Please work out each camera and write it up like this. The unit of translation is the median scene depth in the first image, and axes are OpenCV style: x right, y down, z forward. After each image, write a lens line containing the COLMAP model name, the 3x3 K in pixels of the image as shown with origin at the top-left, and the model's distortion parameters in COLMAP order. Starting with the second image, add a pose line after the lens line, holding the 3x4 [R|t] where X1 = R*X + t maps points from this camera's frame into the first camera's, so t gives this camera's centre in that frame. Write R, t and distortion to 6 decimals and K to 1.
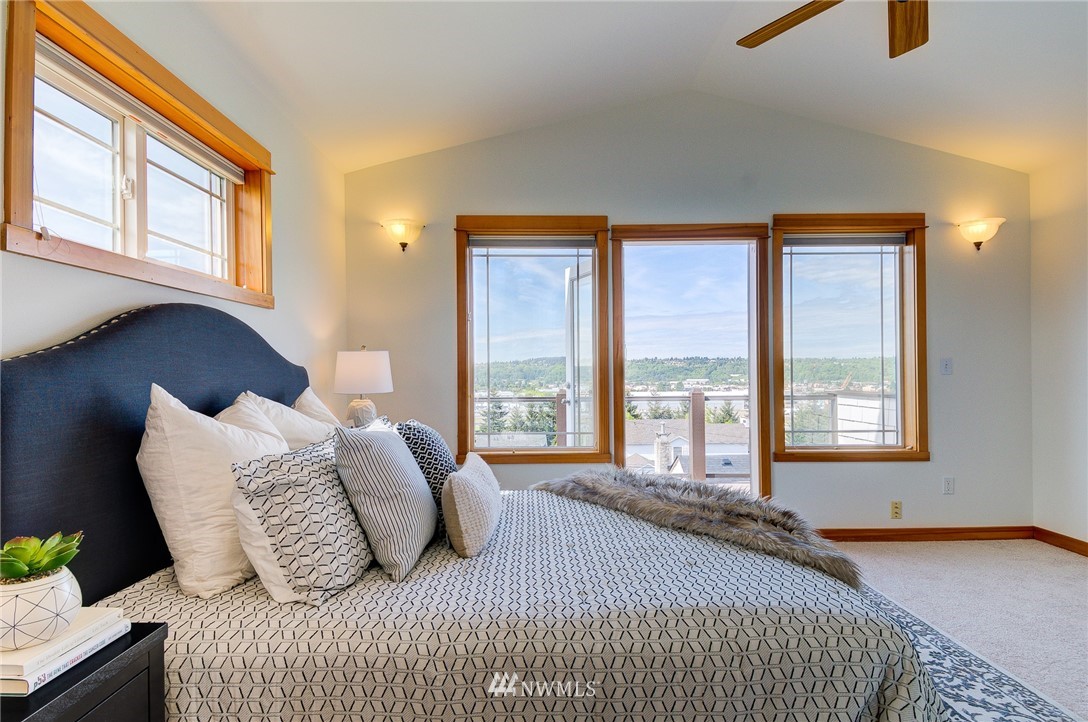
lens RADIAL K [[554.0, 0, 546.0], [0, 554.0, 367.9], [0, 0, 1]] dist [0.071587, -0.057401]
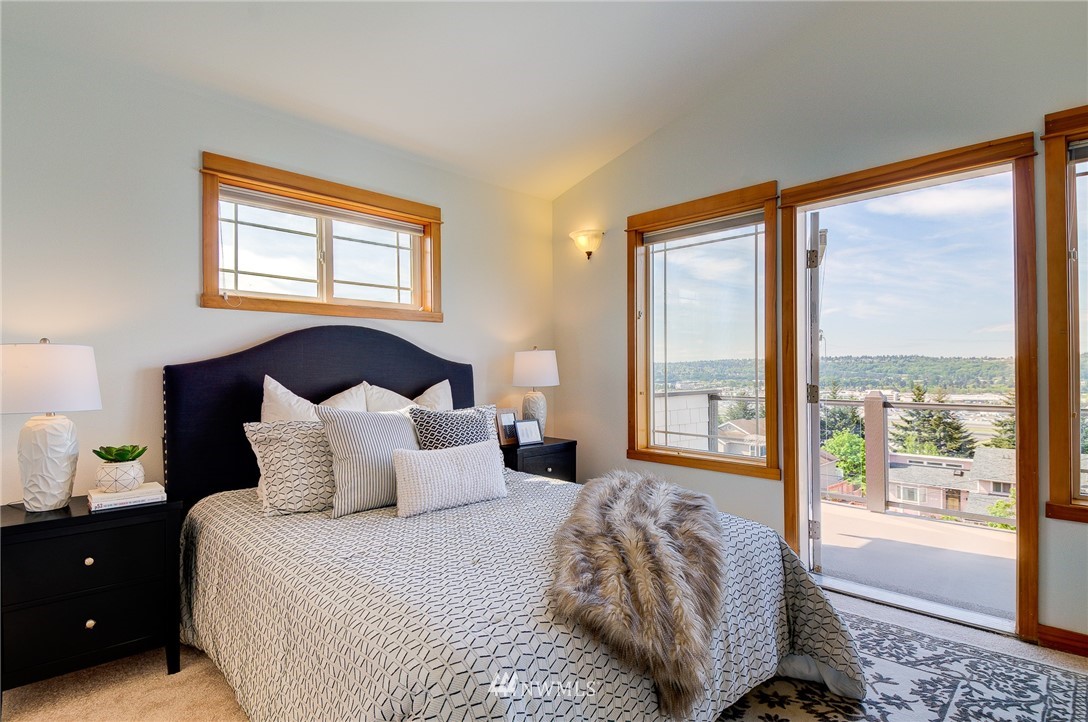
lens RADIAL K [[554.0, 0, 546.0], [0, 554.0, 367.9], [0, 0, 1]] dist [0.071587, -0.057401]
pose [[0.685884, 0.004721, -0.727696, 0.489022], [0.004454, 0.999933, 0.010685, -0.005769], [0.727697, -0.010570, 0.685817, 0.180187]]
